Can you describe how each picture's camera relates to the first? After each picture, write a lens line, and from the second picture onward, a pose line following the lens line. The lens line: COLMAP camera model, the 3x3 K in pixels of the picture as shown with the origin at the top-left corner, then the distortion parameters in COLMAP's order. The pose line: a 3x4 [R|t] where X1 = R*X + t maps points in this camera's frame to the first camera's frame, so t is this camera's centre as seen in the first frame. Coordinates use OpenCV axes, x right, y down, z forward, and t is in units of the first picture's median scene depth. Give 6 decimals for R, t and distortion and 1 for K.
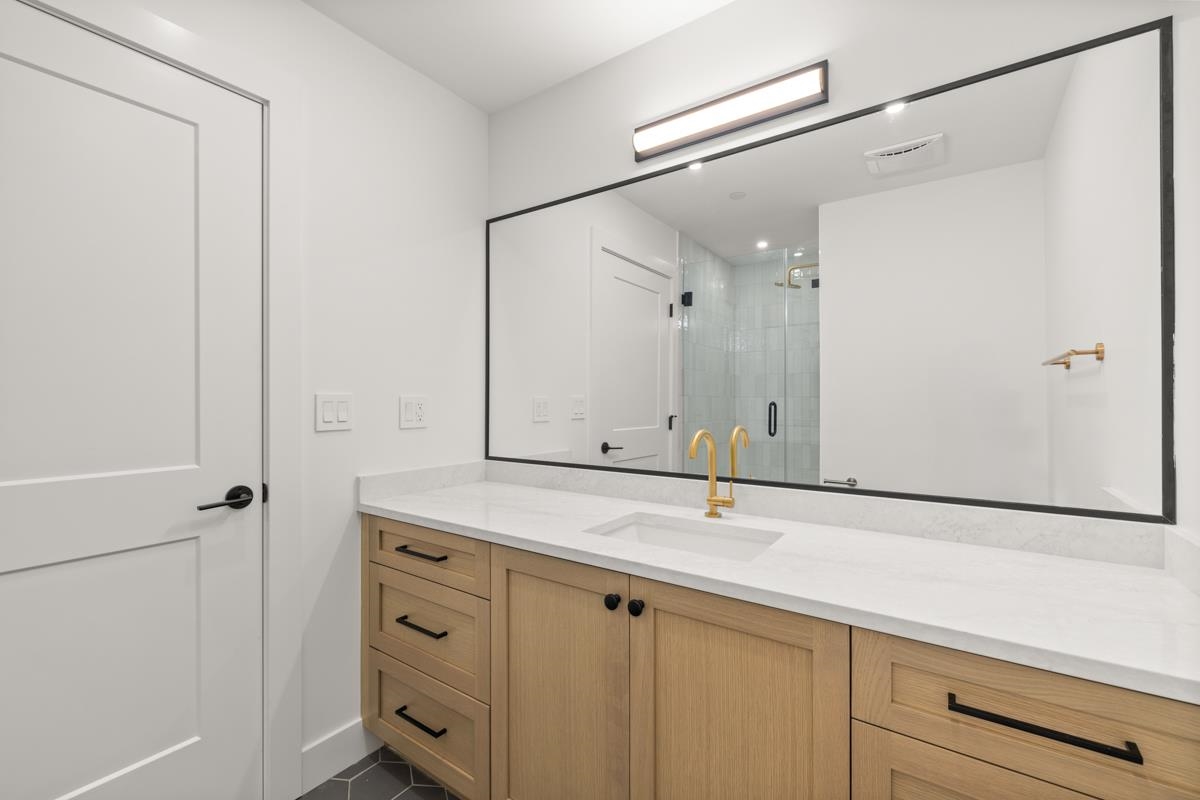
lens RADIAL K [[503.8, 0, 603.0], [0, 503.8, 402.1], [0, 0, 1]] dist [0.000530, -0.000093]
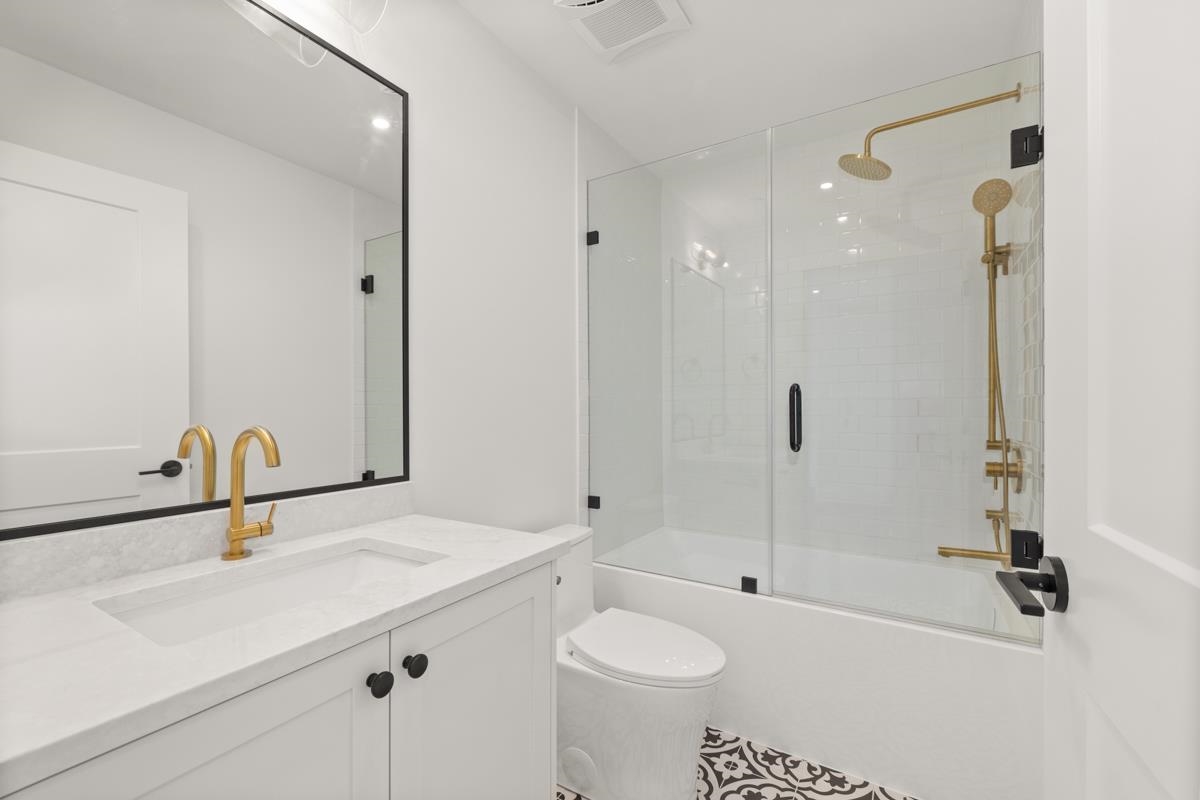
lens RADIAL K [[503.8, 0, 603.0], [0, 503.8, 402.1], [0, 0, 1]] dist [0.000530, -0.000093]
pose [[-0.052190, 0.012533, 0.998559, -0.484780], [0.002159, 0.999920, -0.012437, 0.027797], [-0.998635, 0.001507, -0.052213, 0.549114]]
